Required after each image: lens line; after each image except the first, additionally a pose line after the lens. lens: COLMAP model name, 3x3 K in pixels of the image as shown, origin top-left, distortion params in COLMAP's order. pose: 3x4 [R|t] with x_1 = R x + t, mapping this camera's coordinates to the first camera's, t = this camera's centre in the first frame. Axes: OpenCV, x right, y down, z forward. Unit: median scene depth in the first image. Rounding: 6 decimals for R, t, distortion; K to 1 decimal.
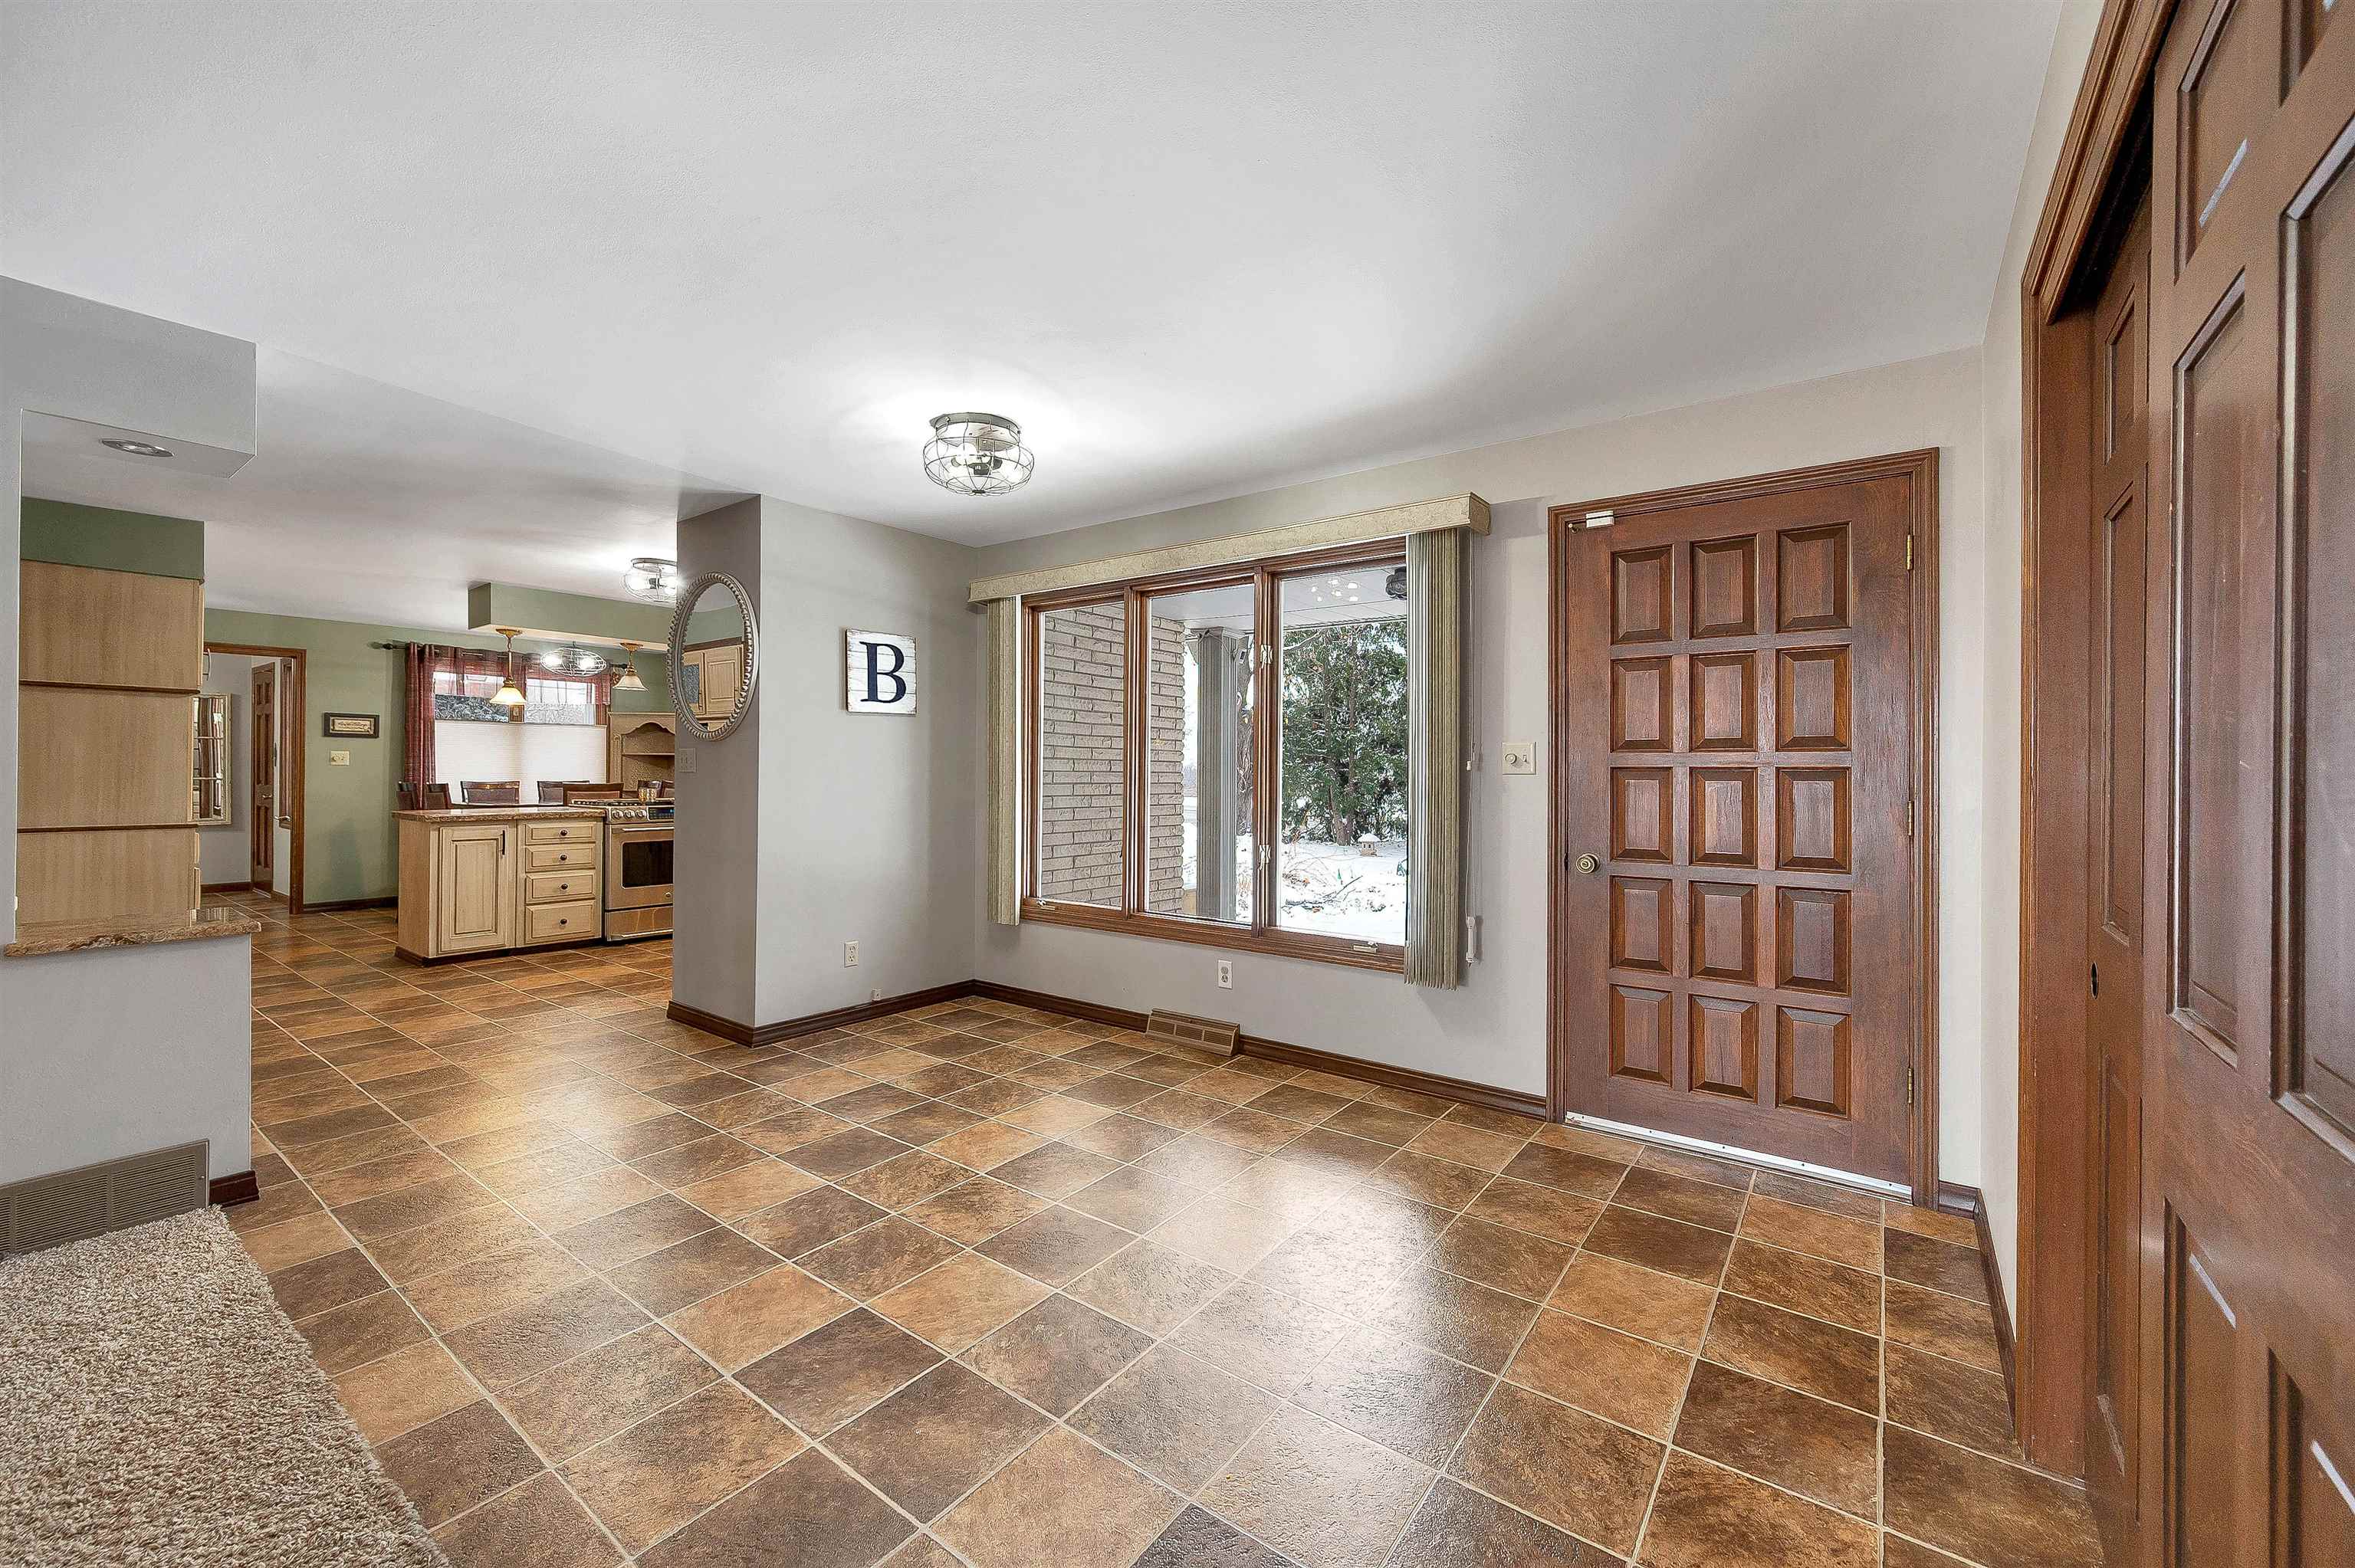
lens RADIAL K [[955.3, 0, 1169.3], [0, 955.3, 768.8], [0, 0, 1]] dist [-0.001389, 0.000371]
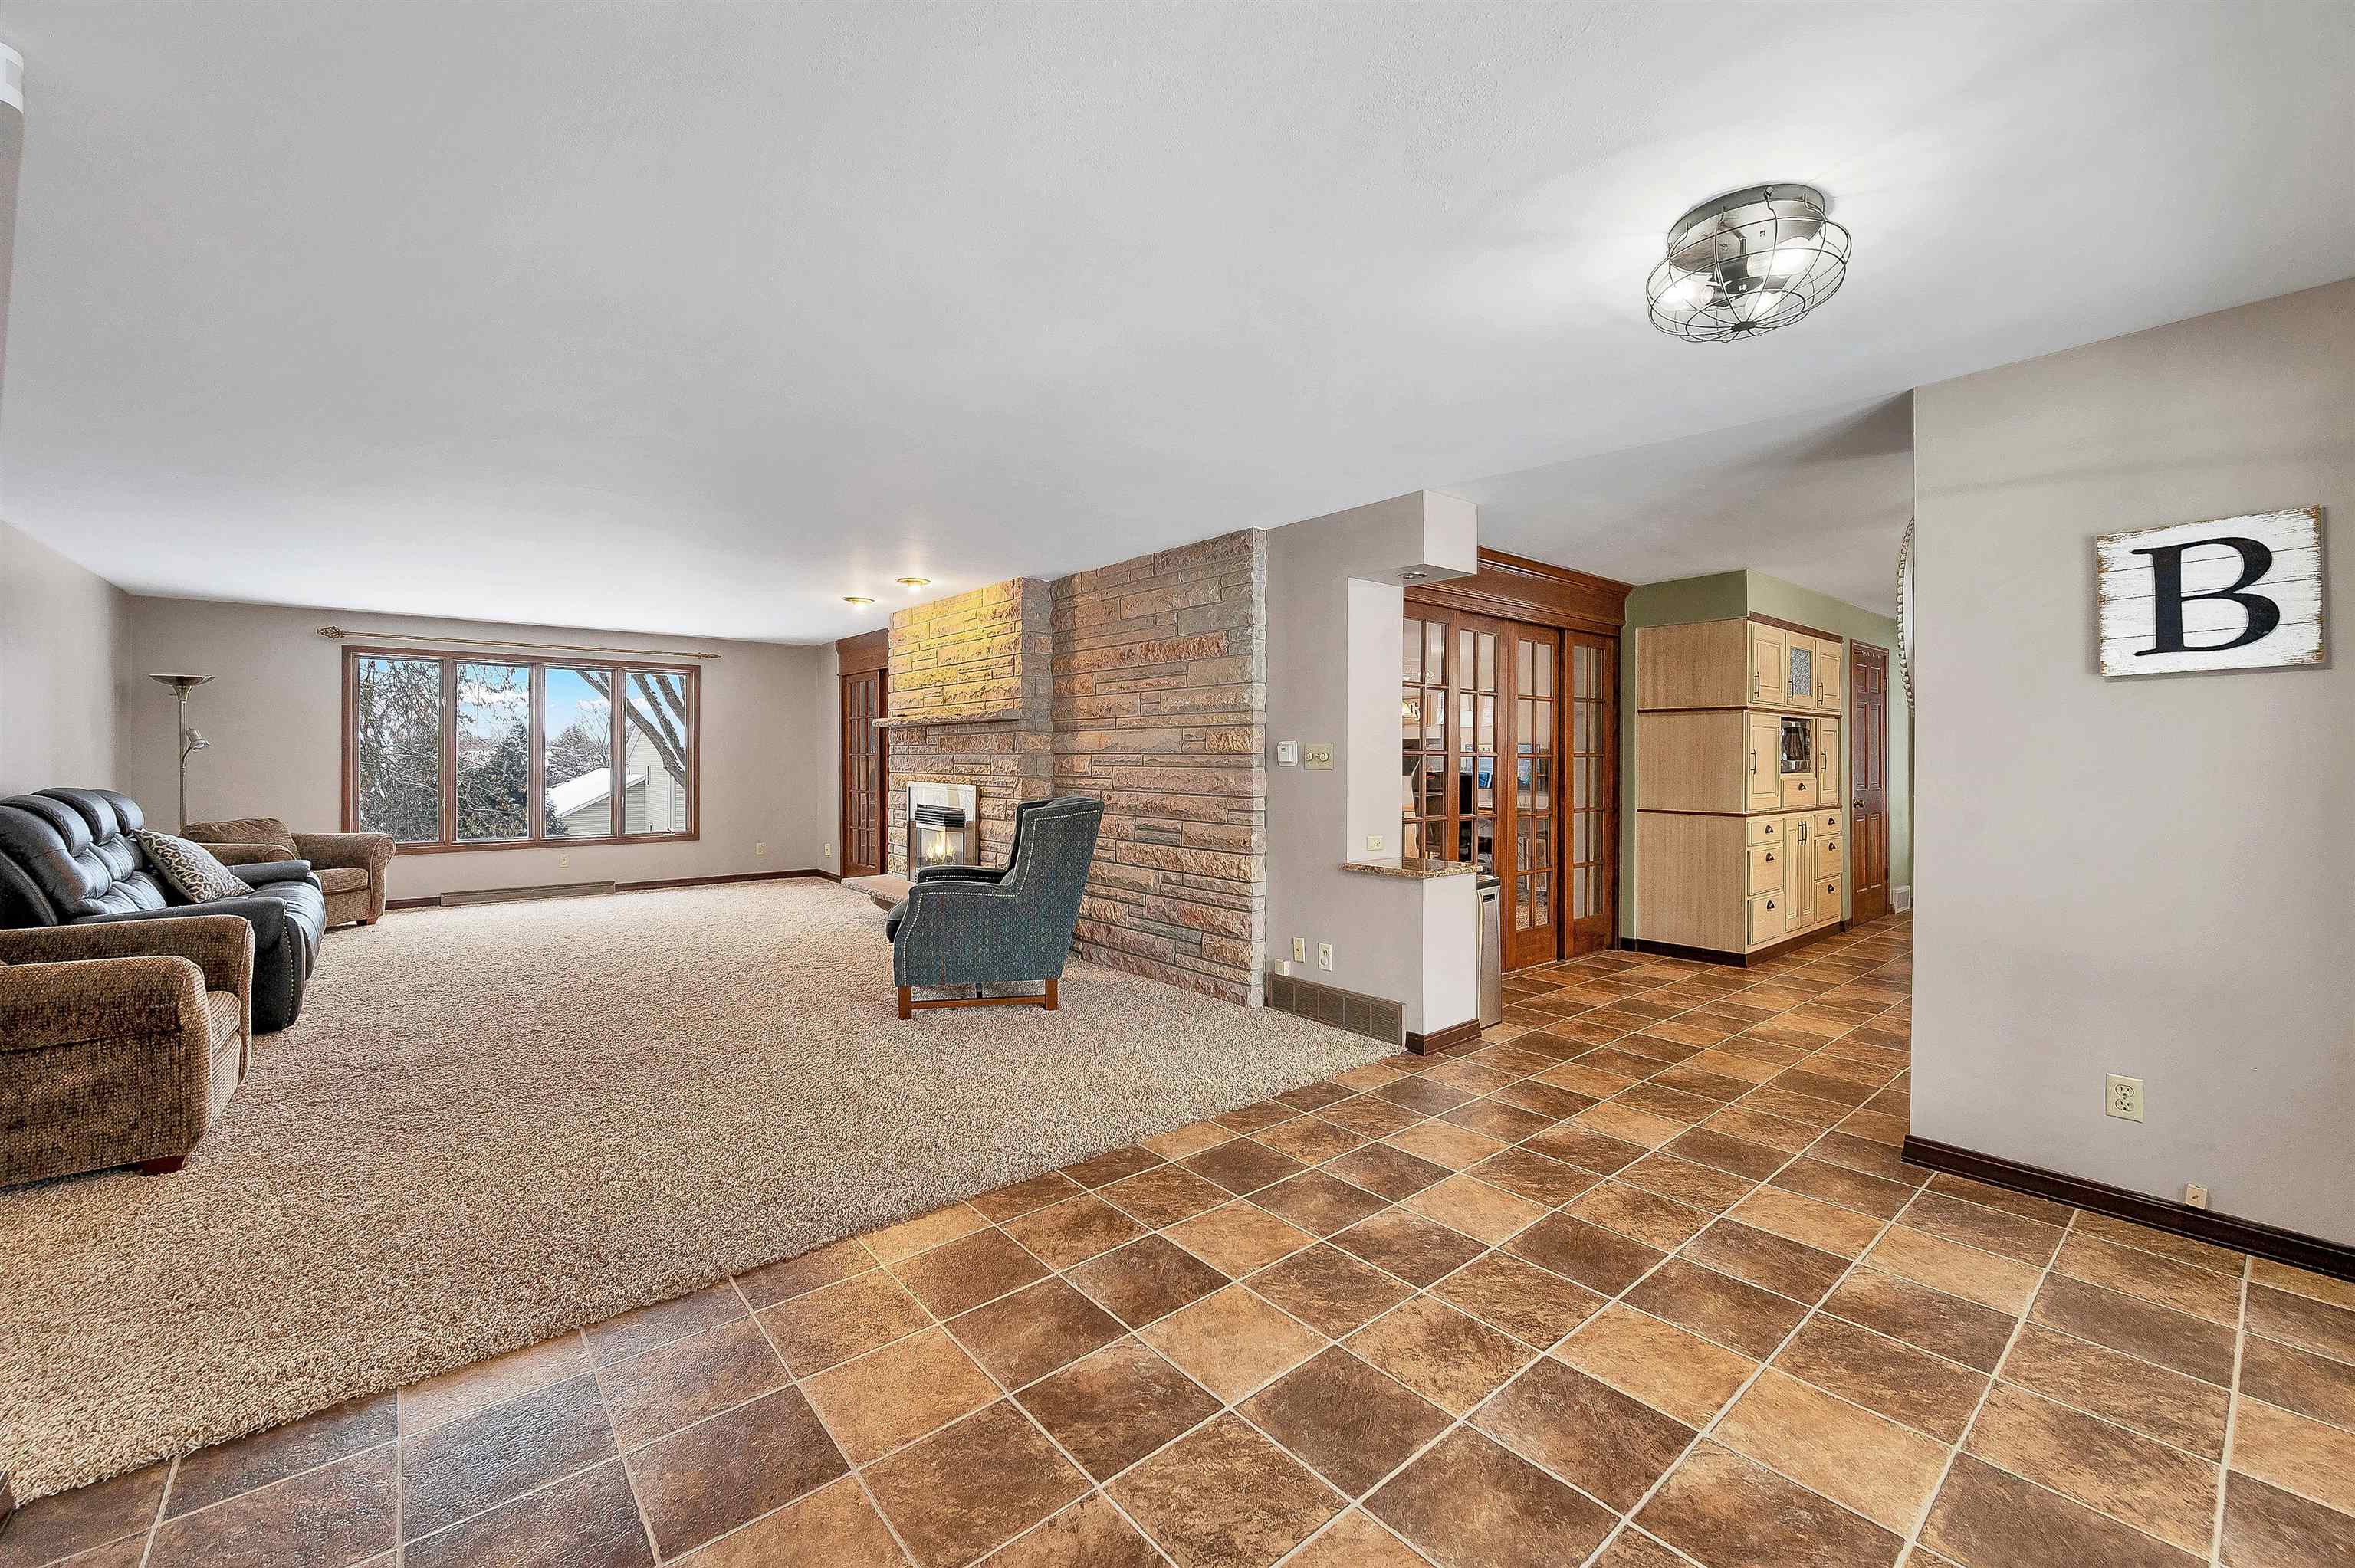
lens RADIAL K [[955.3, 0, 1199.0], [0, 955.3, 760.3], [0, 0, 1]] dist [-0.001389, 0.000371]
pose [[-0.229450, -0.003490, -0.973314, 0.356523], [-0.000989, 0.999994, -0.003352, -0.006365], [0.973320, 0.000193, -0.229452, 0.594880]]
